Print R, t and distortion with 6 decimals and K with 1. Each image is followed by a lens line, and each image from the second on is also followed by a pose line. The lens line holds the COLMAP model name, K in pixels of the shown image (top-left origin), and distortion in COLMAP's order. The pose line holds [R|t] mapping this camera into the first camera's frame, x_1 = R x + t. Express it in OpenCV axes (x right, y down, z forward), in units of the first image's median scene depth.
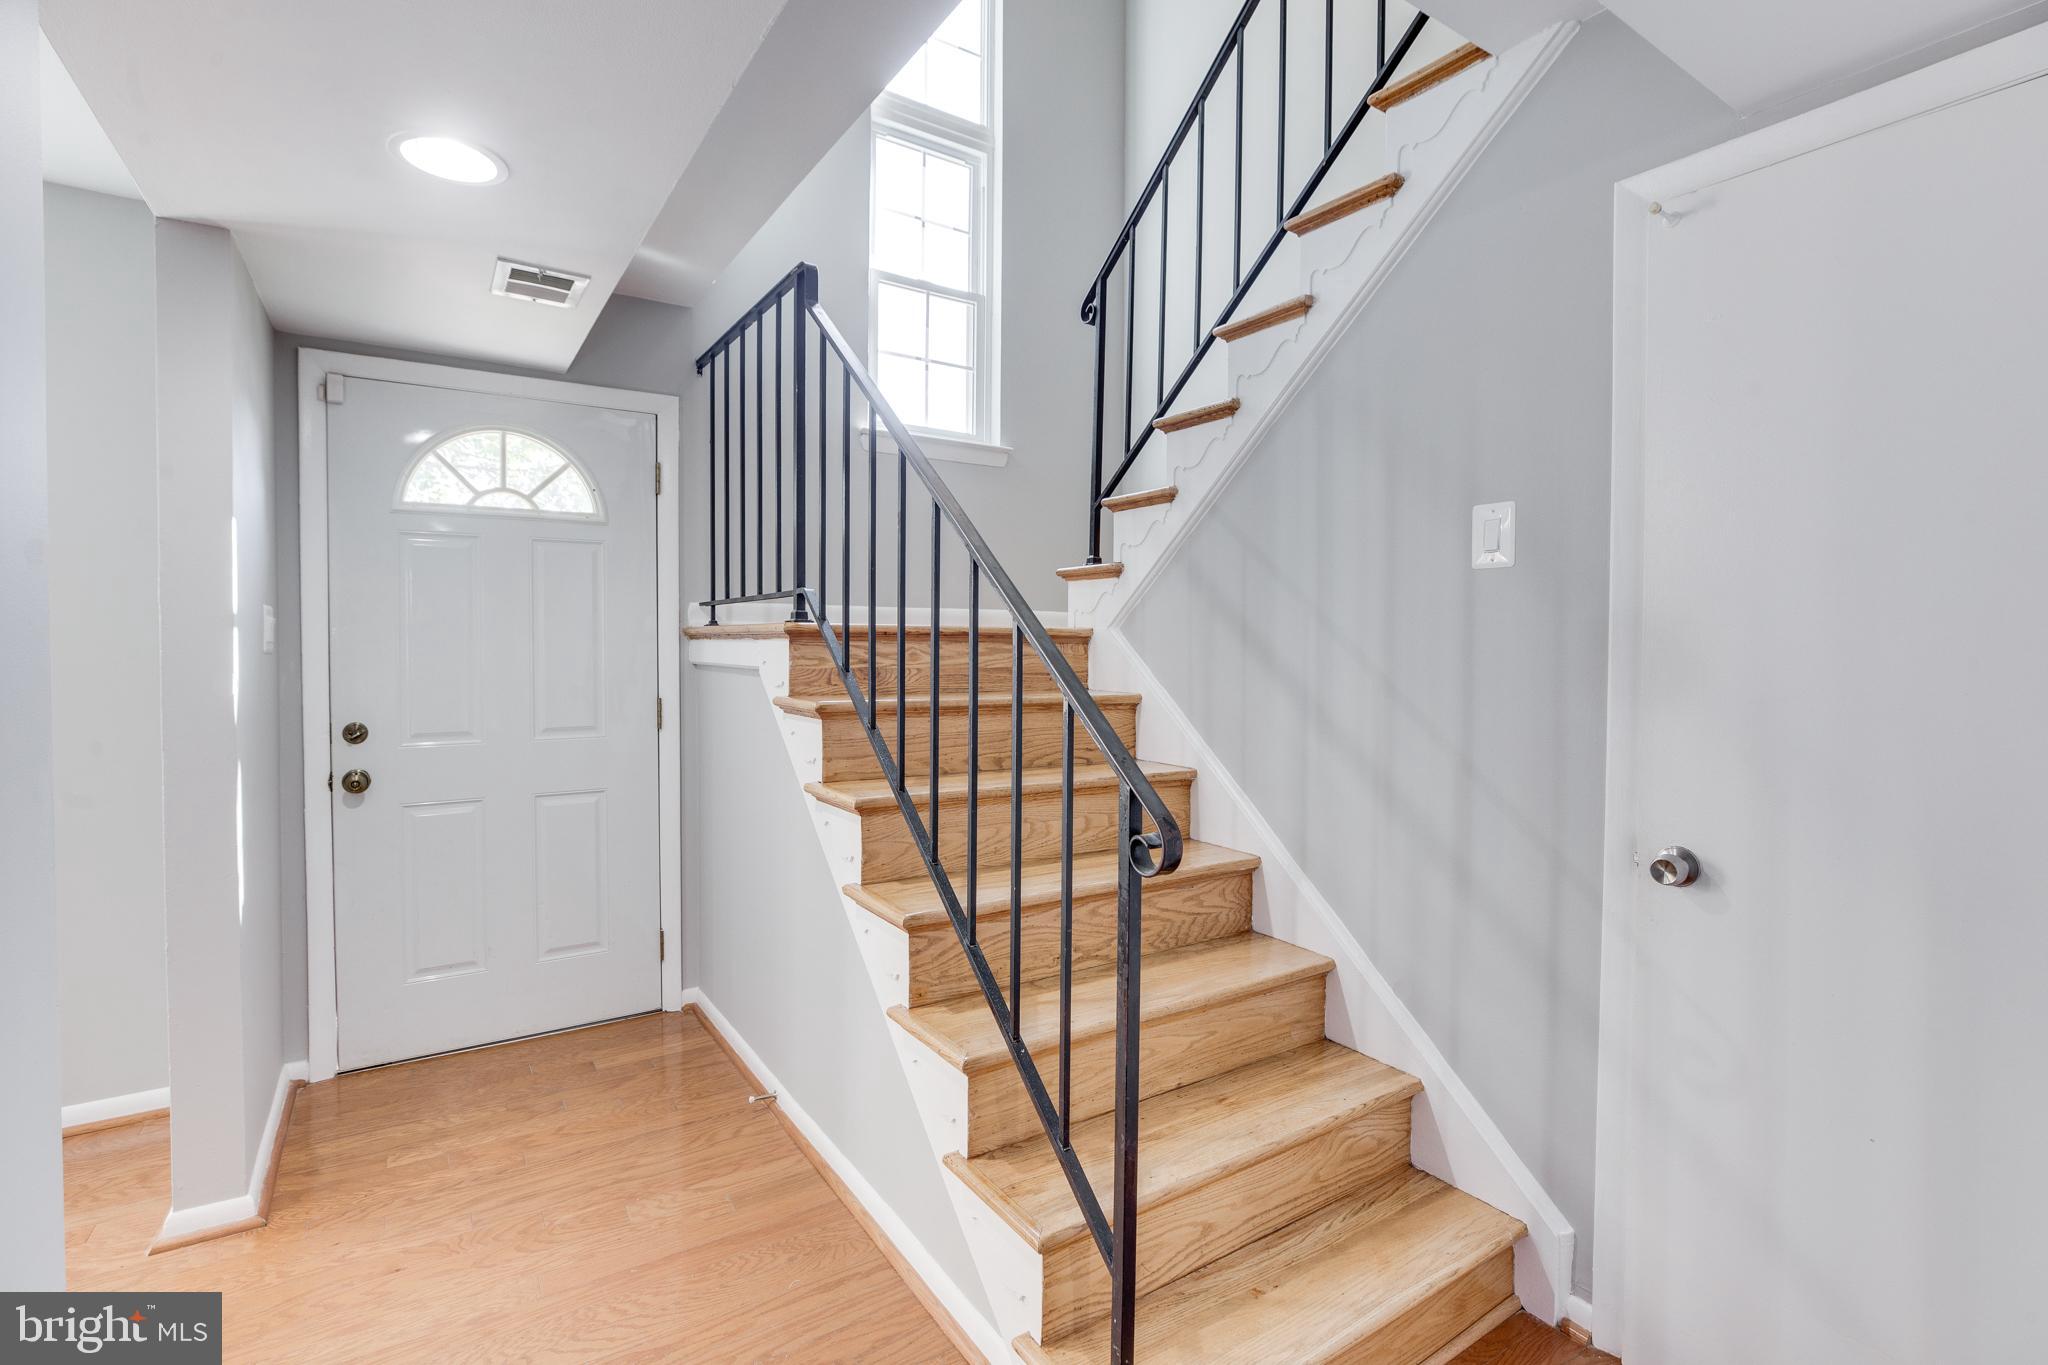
lens RADIAL K [[949.3, 0, 1024.8], [0, 949.3, 680.6], [0, 0, 1]] dist [-0.013286, 0.004670]
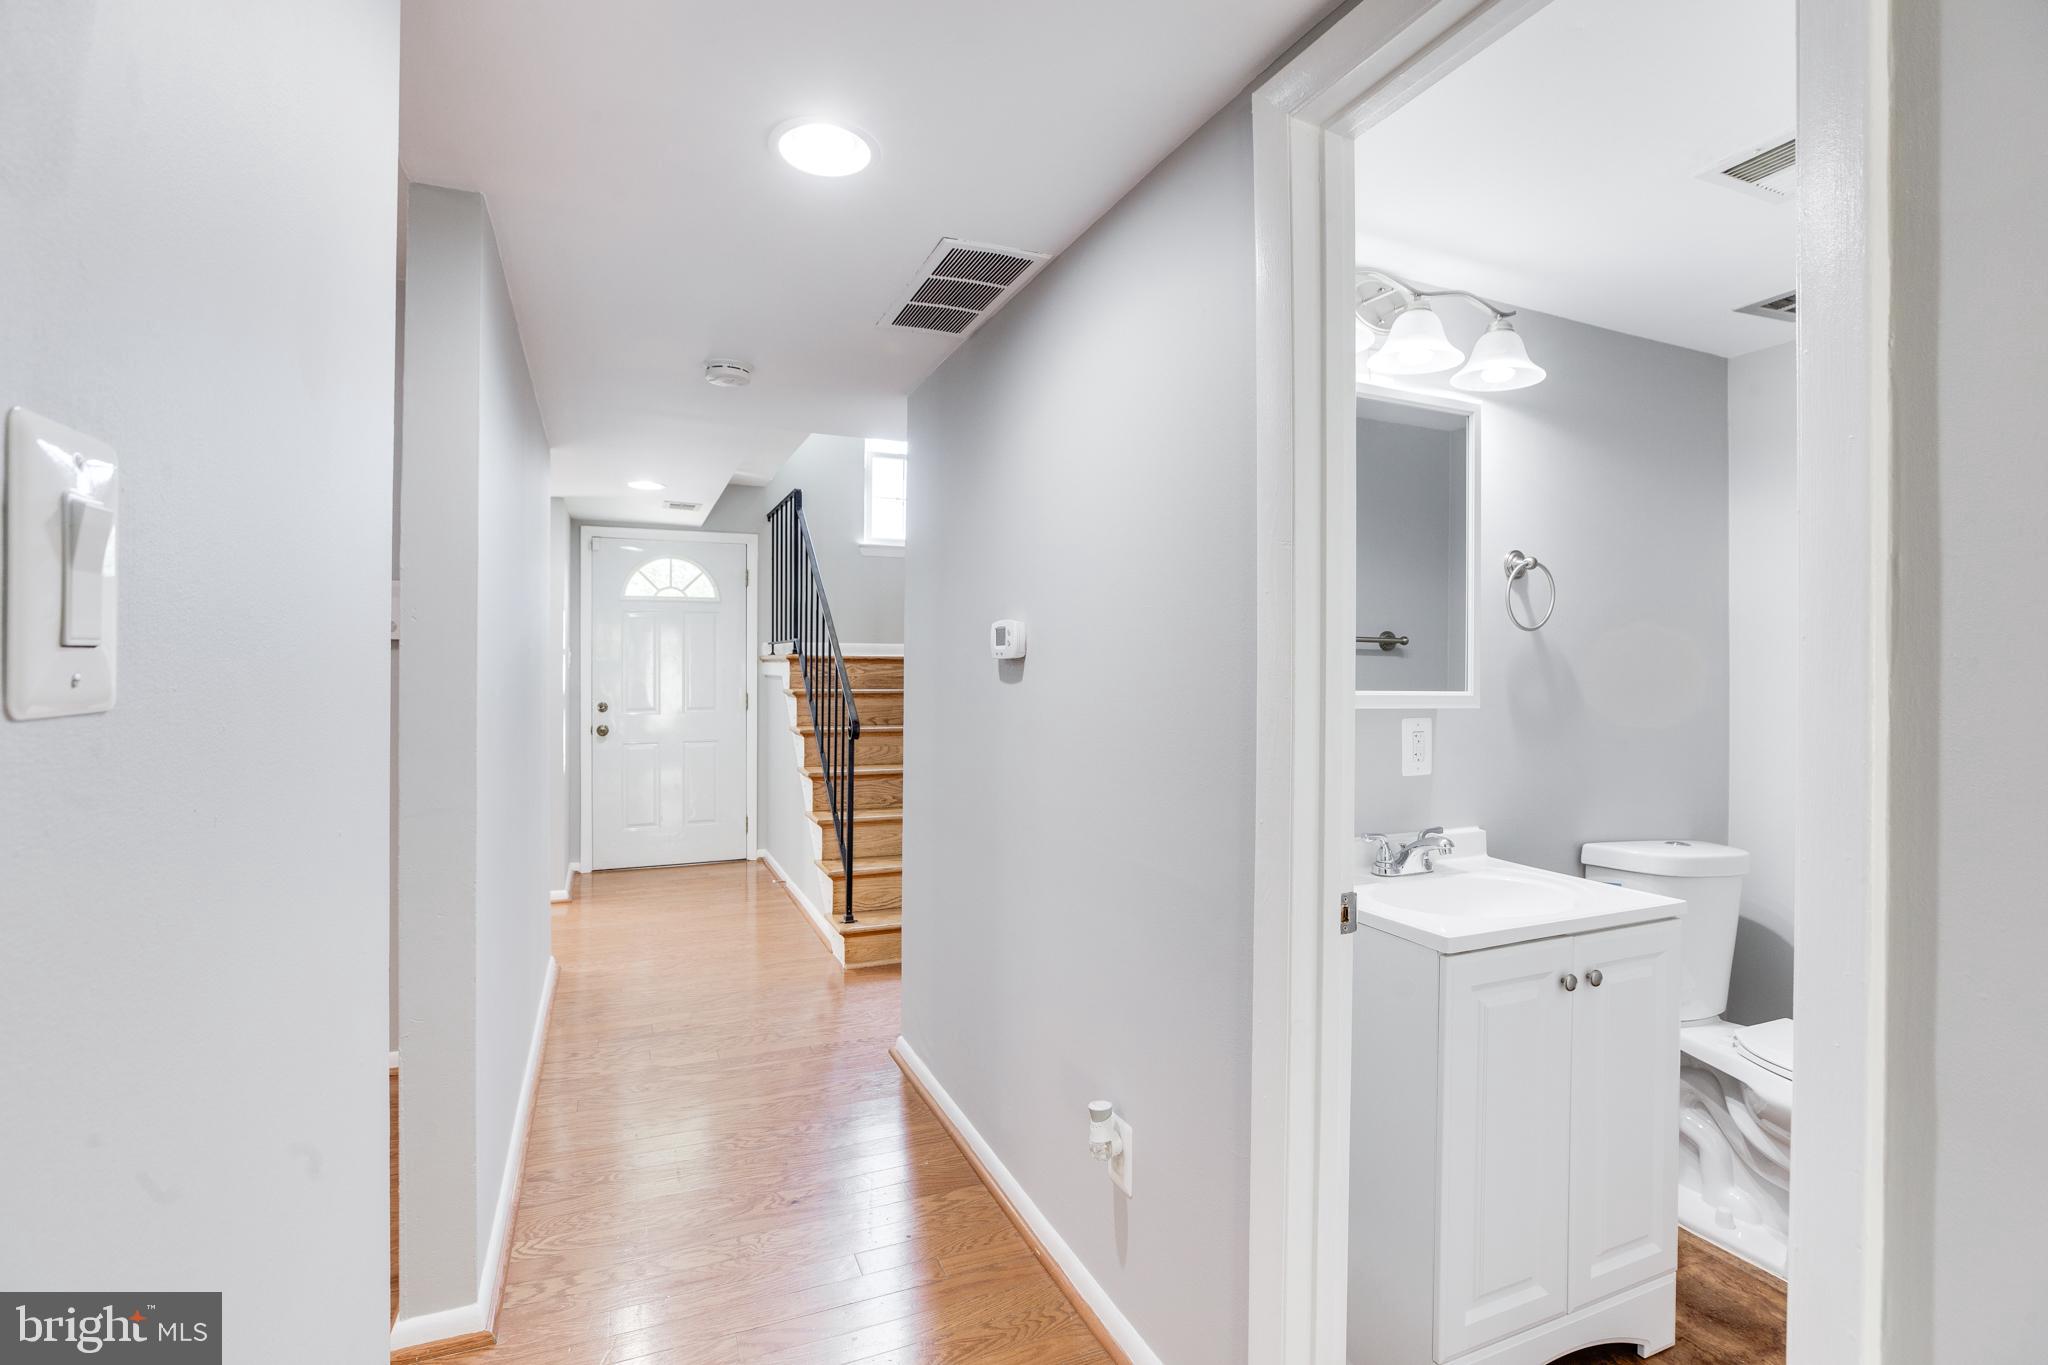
lens RADIAL K [[949.3, 0, 1027.2], [0, 949.3, 677.9], [0, 0, 1]] dist [-0.013286, 0.004670]
pose [[0.985932, -0.001621, -0.167141, 0.530367], [-0.002652, 0.999675, -0.025343, 0.037788], [0.167128, 0.025429, 0.985607, -0.850028]]
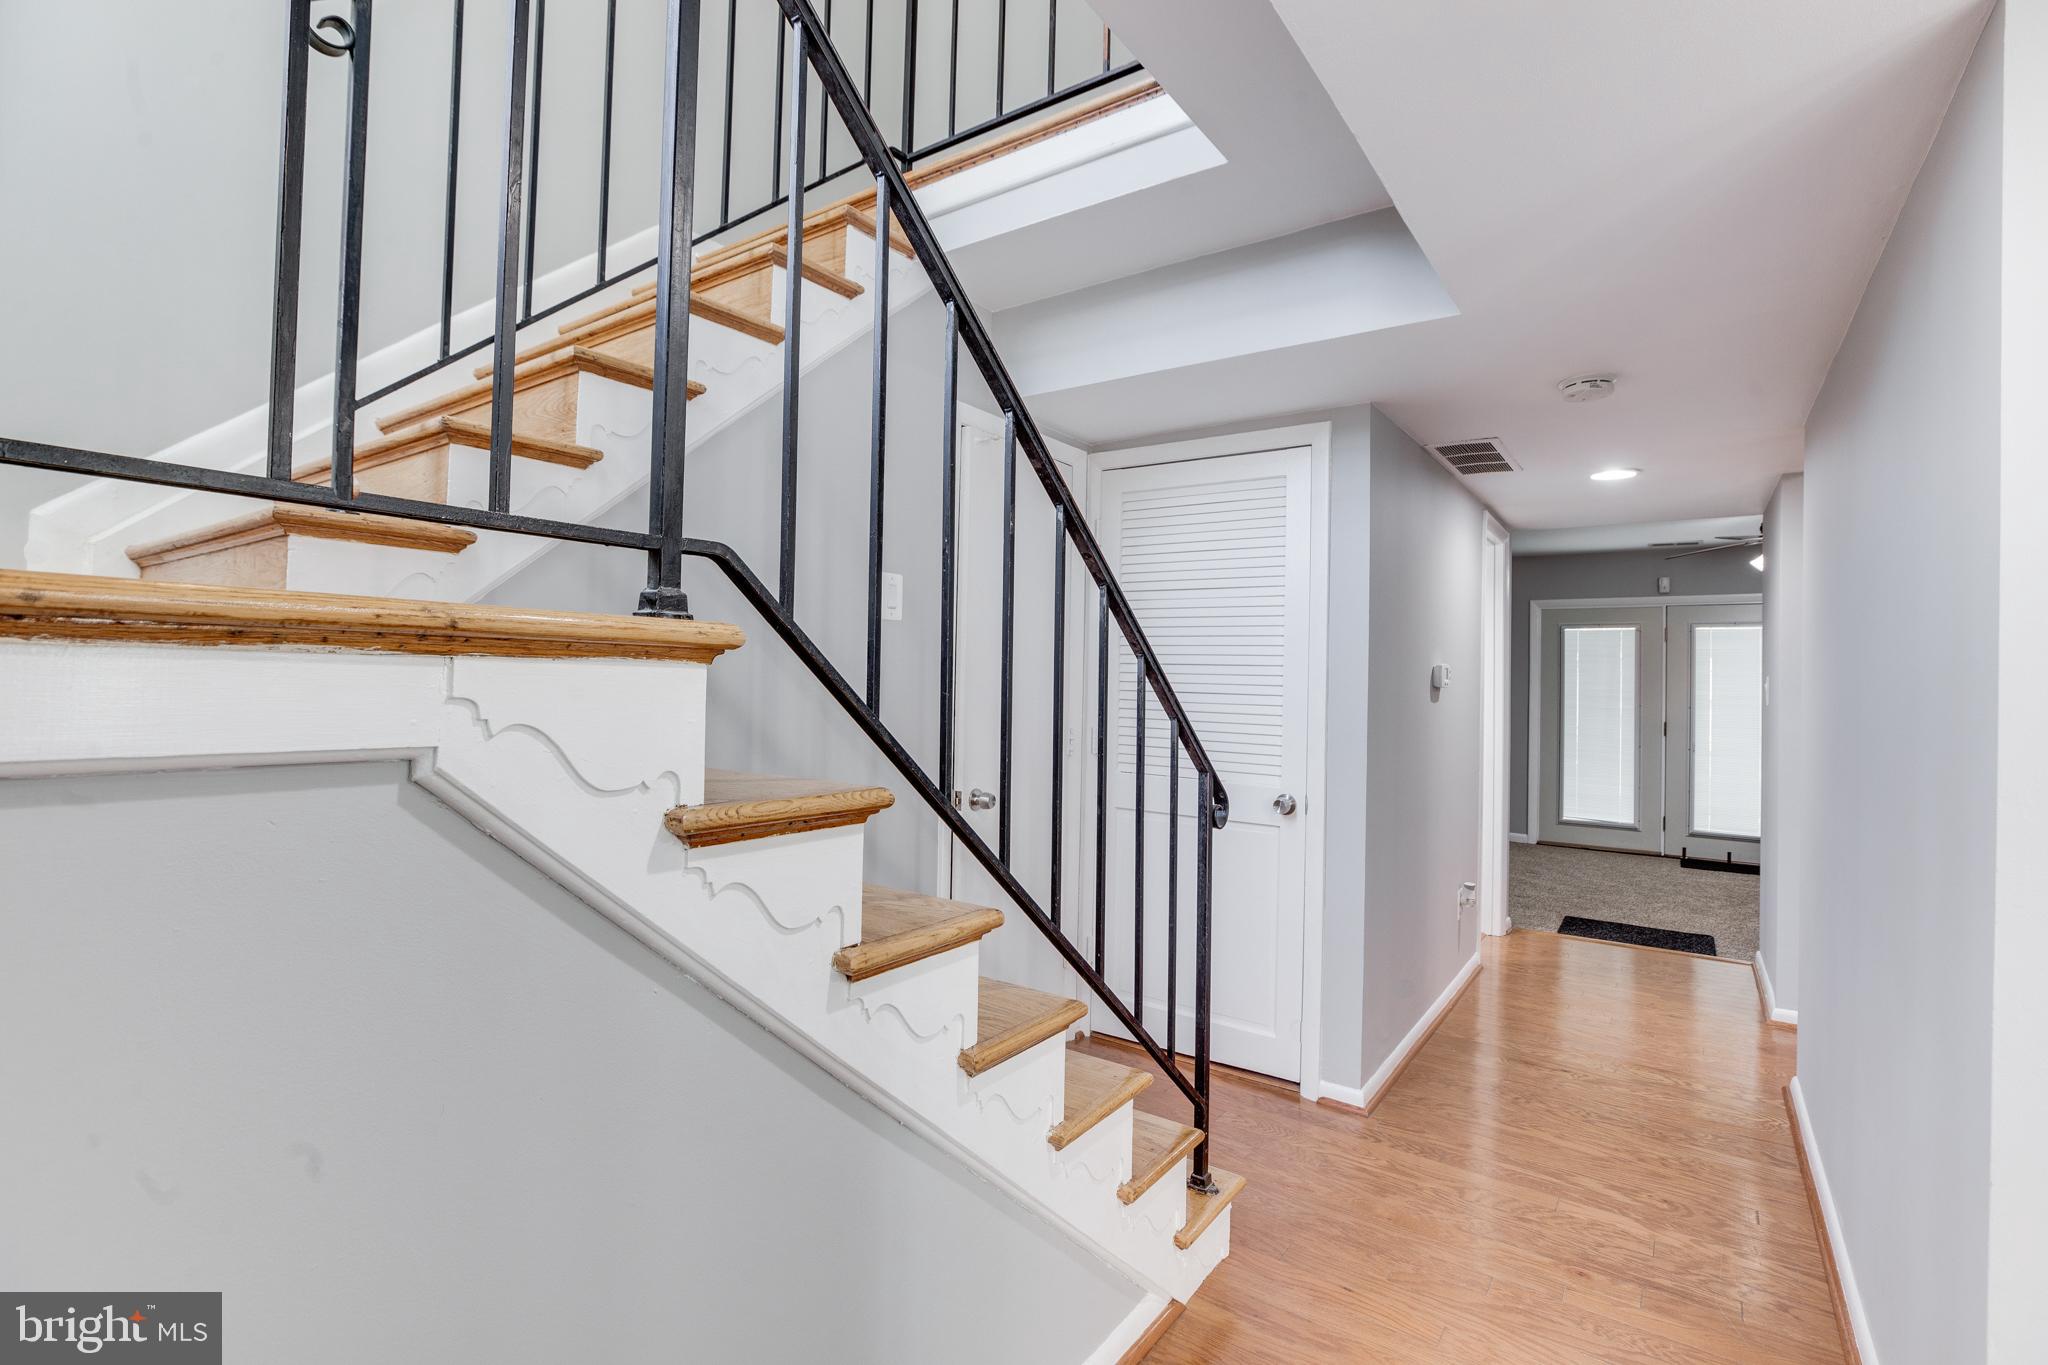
lens RADIAL K [[949.3, 0, 1038.2], [0, 949.3, 669.9], [0, 0, 1]] dist [-0.013286, 0.004670]
pose [[-0.375484, -0.007891, 0.926795, -0.523916], [-0.004437, 0.999968, 0.006717, -0.024661], [-0.926818, -0.001590, -0.375507, 0.796873]]
